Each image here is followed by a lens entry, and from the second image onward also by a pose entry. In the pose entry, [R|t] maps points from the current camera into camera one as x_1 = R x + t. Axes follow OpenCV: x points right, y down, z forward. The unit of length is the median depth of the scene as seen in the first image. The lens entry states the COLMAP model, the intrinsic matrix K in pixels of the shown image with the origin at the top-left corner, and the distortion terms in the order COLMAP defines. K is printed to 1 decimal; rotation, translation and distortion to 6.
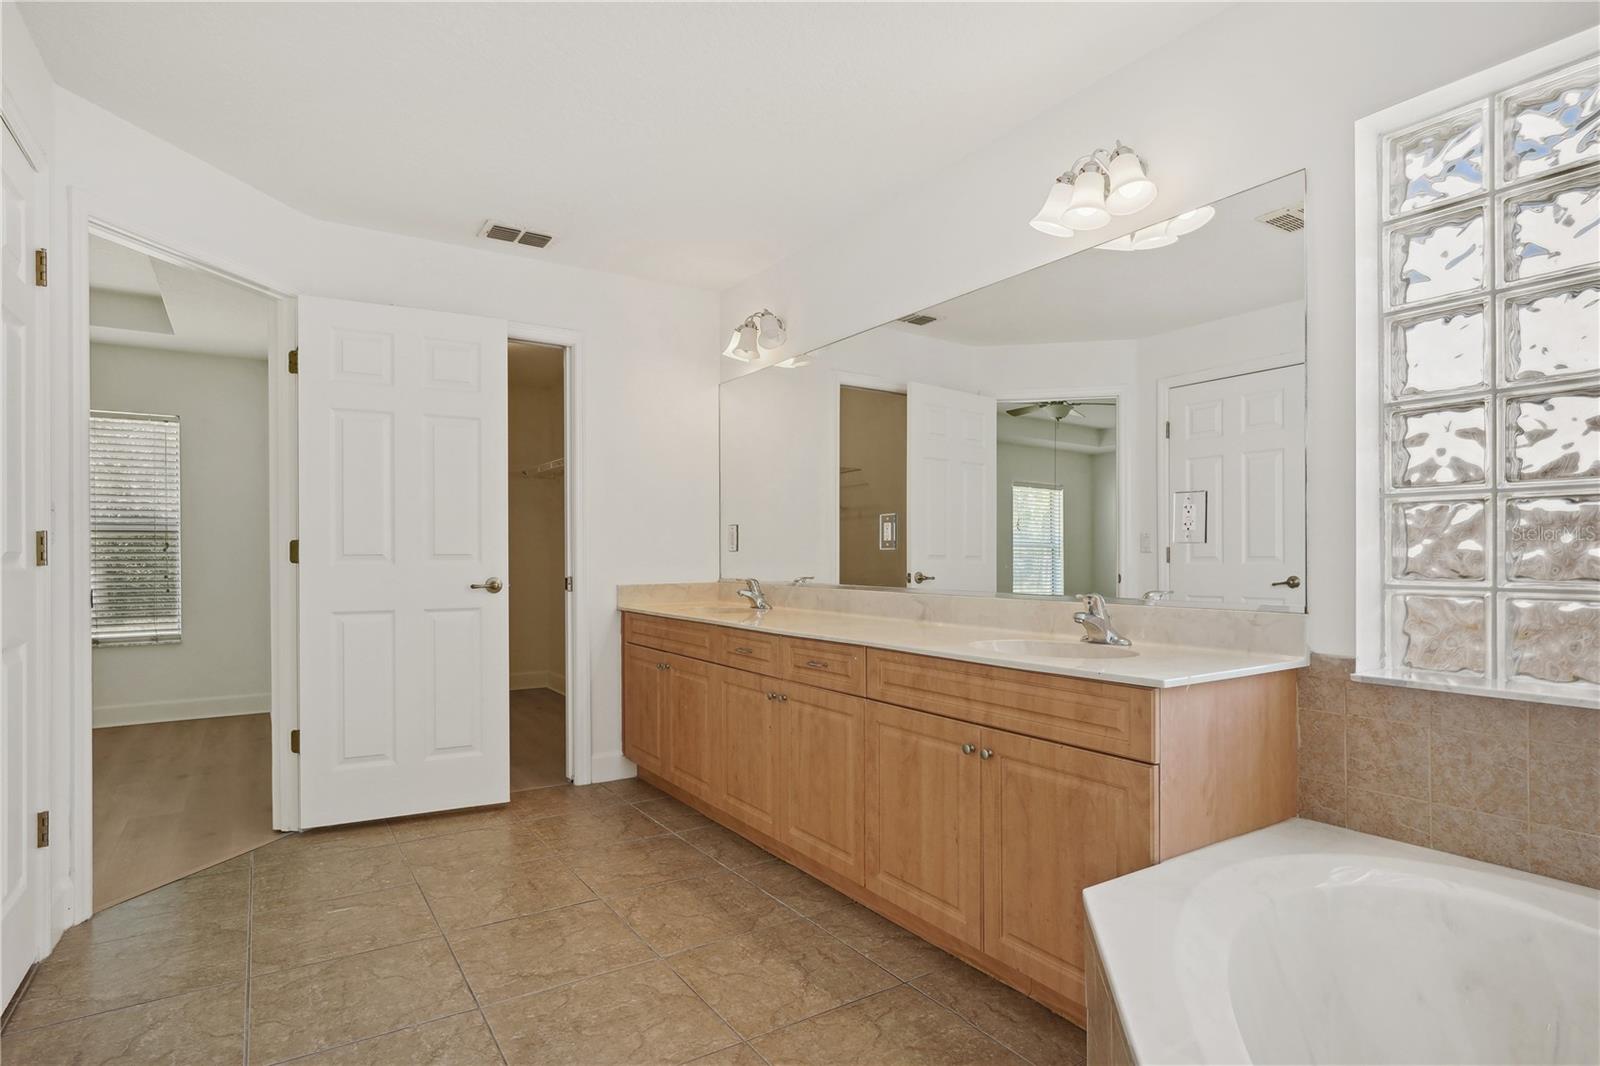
lens RADIAL K [[839.2, 0, 797.4], [0, 839.2, 560.9], [0, 0, 1]] dist [0.026714, -0.000090]
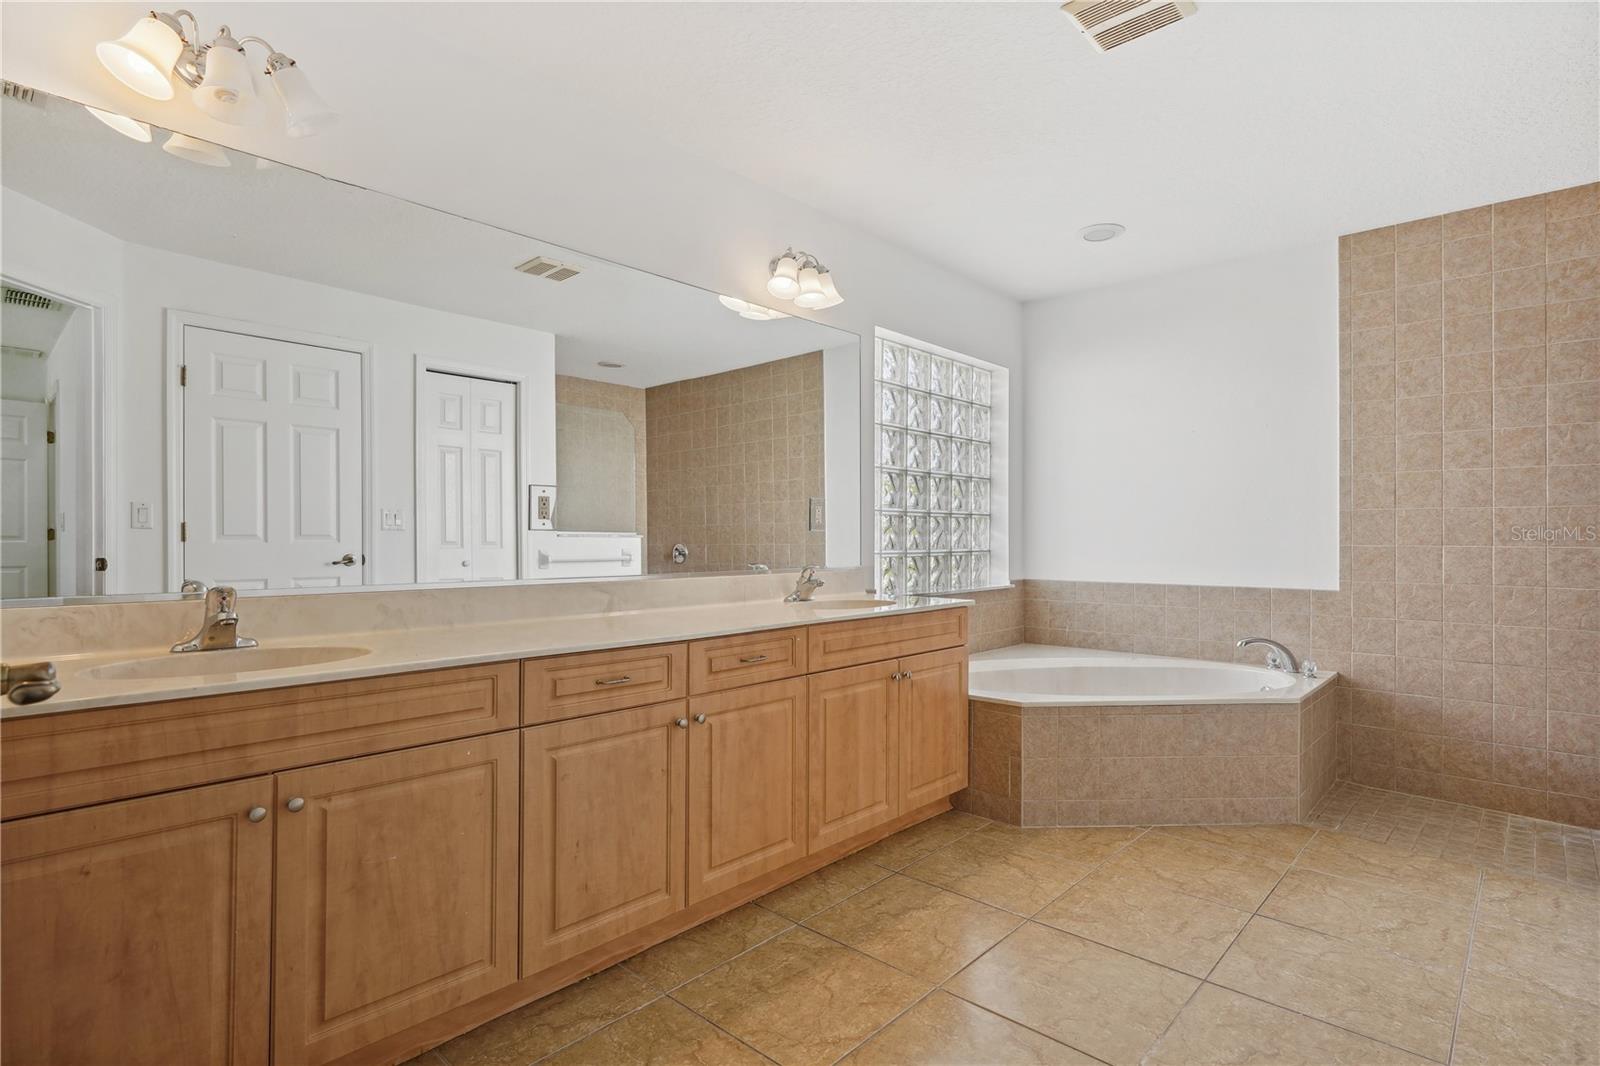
lens RADIAL K [[813.8, 0, 798.1], [0, 813.8, 526.2], [0, 0, 1]] dist [-0.005490, -0.000321]
pose [[-0.247723, 0.008596, 0.968793, -0.839583], [0.002026, 0.999963, -0.008355, -0.011774], [-0.968829, -0.000107, -0.247731, 1.179720]]
